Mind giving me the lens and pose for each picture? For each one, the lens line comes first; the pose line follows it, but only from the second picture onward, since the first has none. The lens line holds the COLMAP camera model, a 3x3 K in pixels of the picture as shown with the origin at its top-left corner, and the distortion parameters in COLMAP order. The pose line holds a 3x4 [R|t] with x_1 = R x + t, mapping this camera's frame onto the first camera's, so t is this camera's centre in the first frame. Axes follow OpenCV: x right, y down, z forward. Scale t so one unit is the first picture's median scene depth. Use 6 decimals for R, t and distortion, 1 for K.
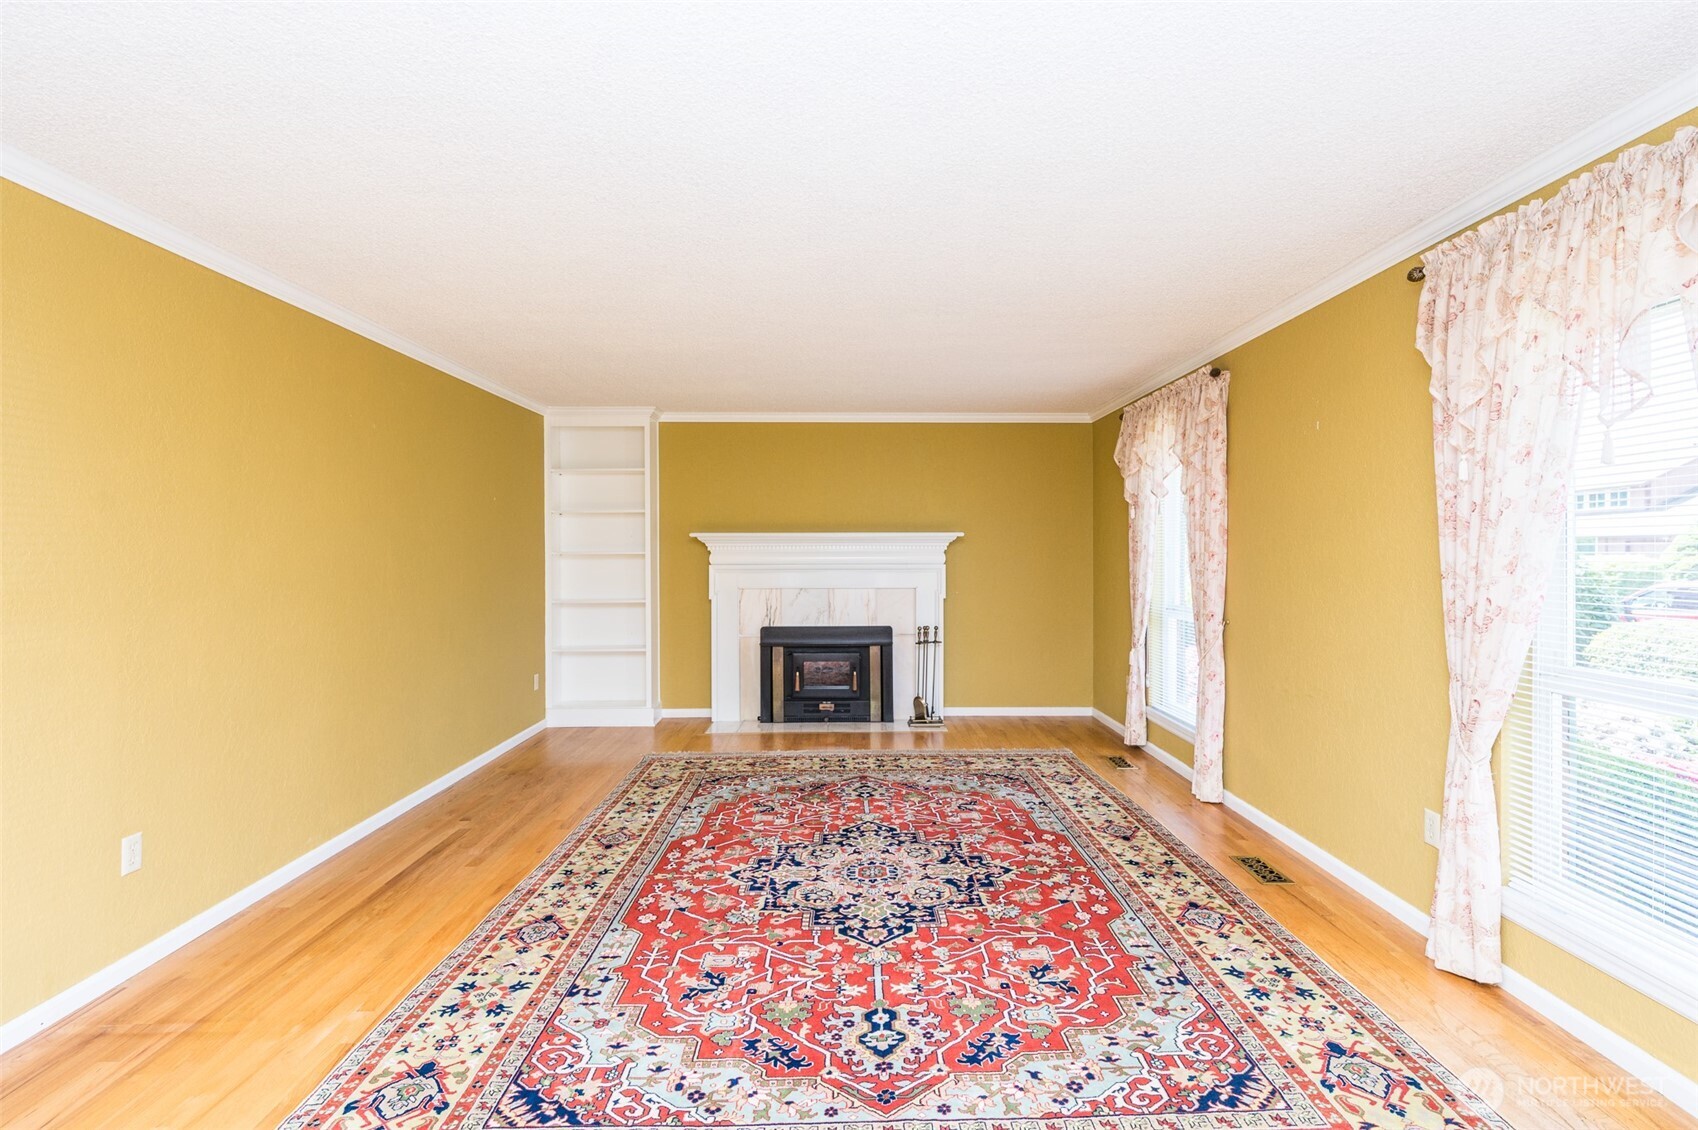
lens RADIAL K [[794.9, 0, 857.1], [0, 794.9, 550.1], [0, 0, 1]] dist [-0.003419, 0.000933]
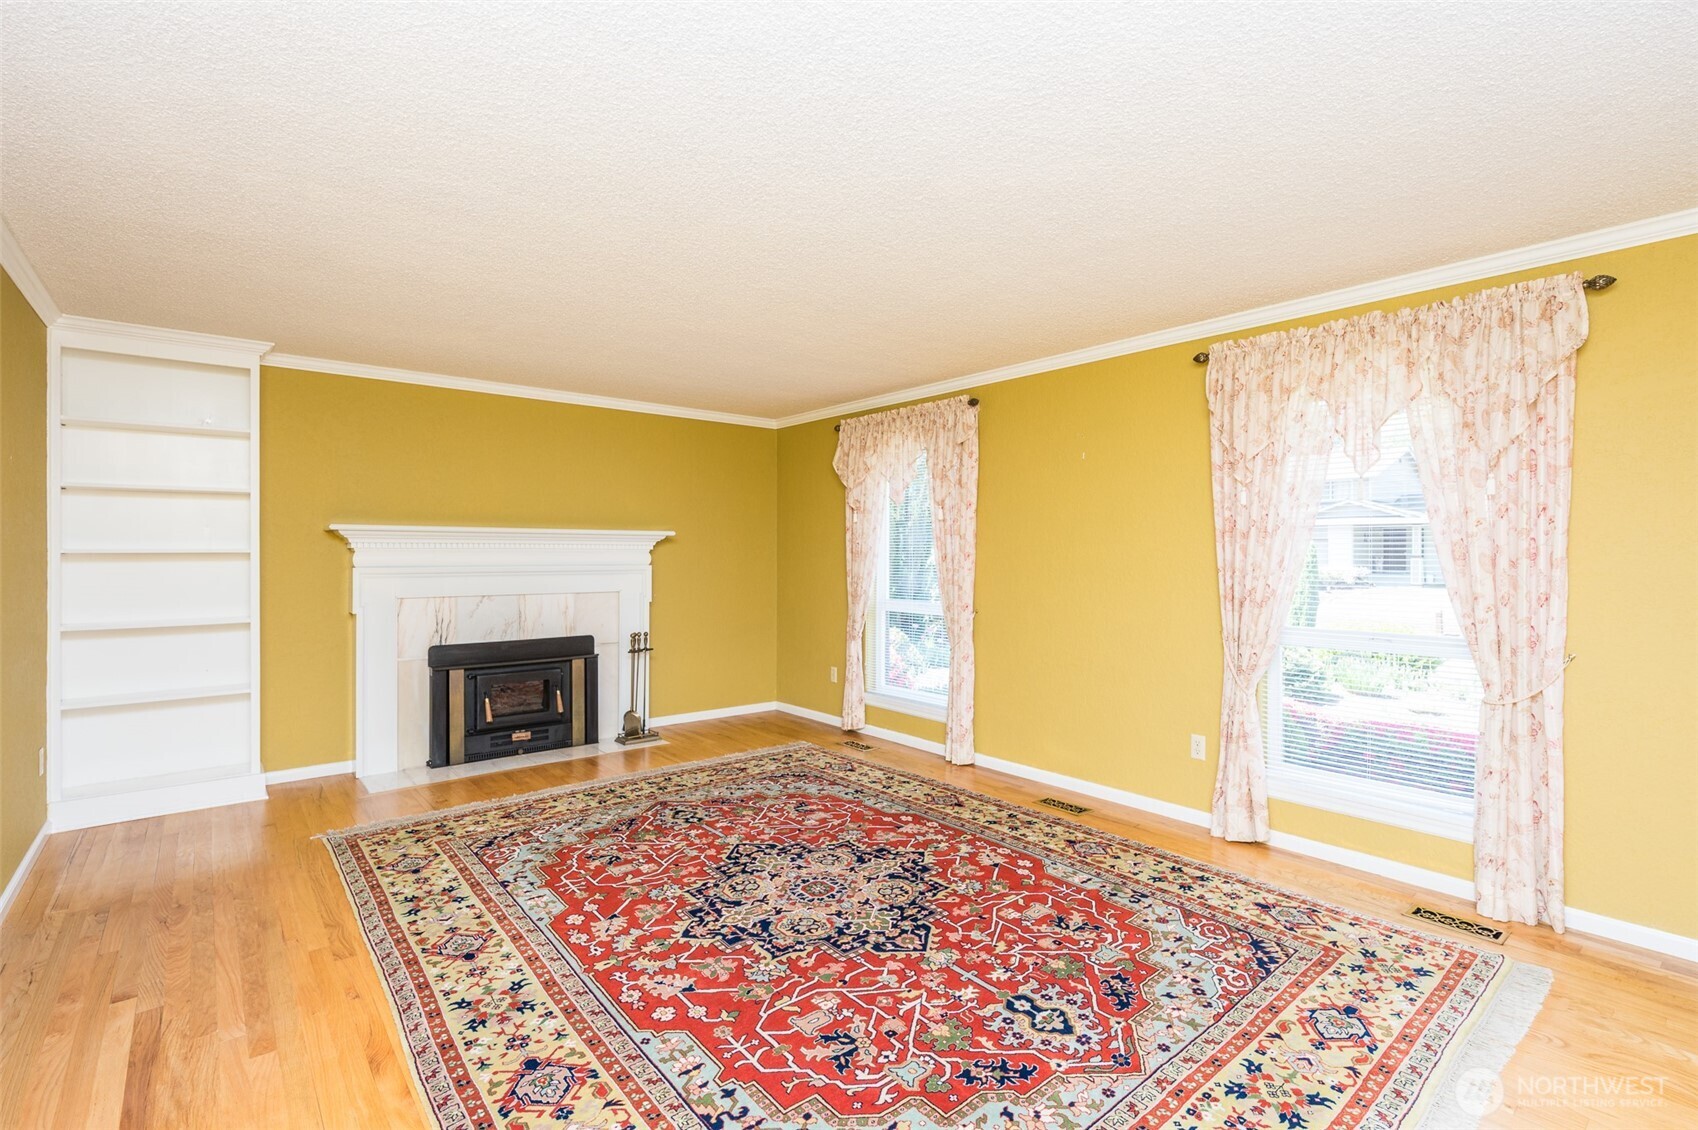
lens RADIAL K [[794.9, 0, 857.1], [0, 794.9, 550.1], [0, 0, 1]] dist [-0.003419, 0.000933]
pose [[0.772236, 0.007656, 0.635289, -0.496133], [-0.006005, 0.999971, -0.004751, 0.005330], [-0.635307, -0.000146, 0.772259, 0.216360]]
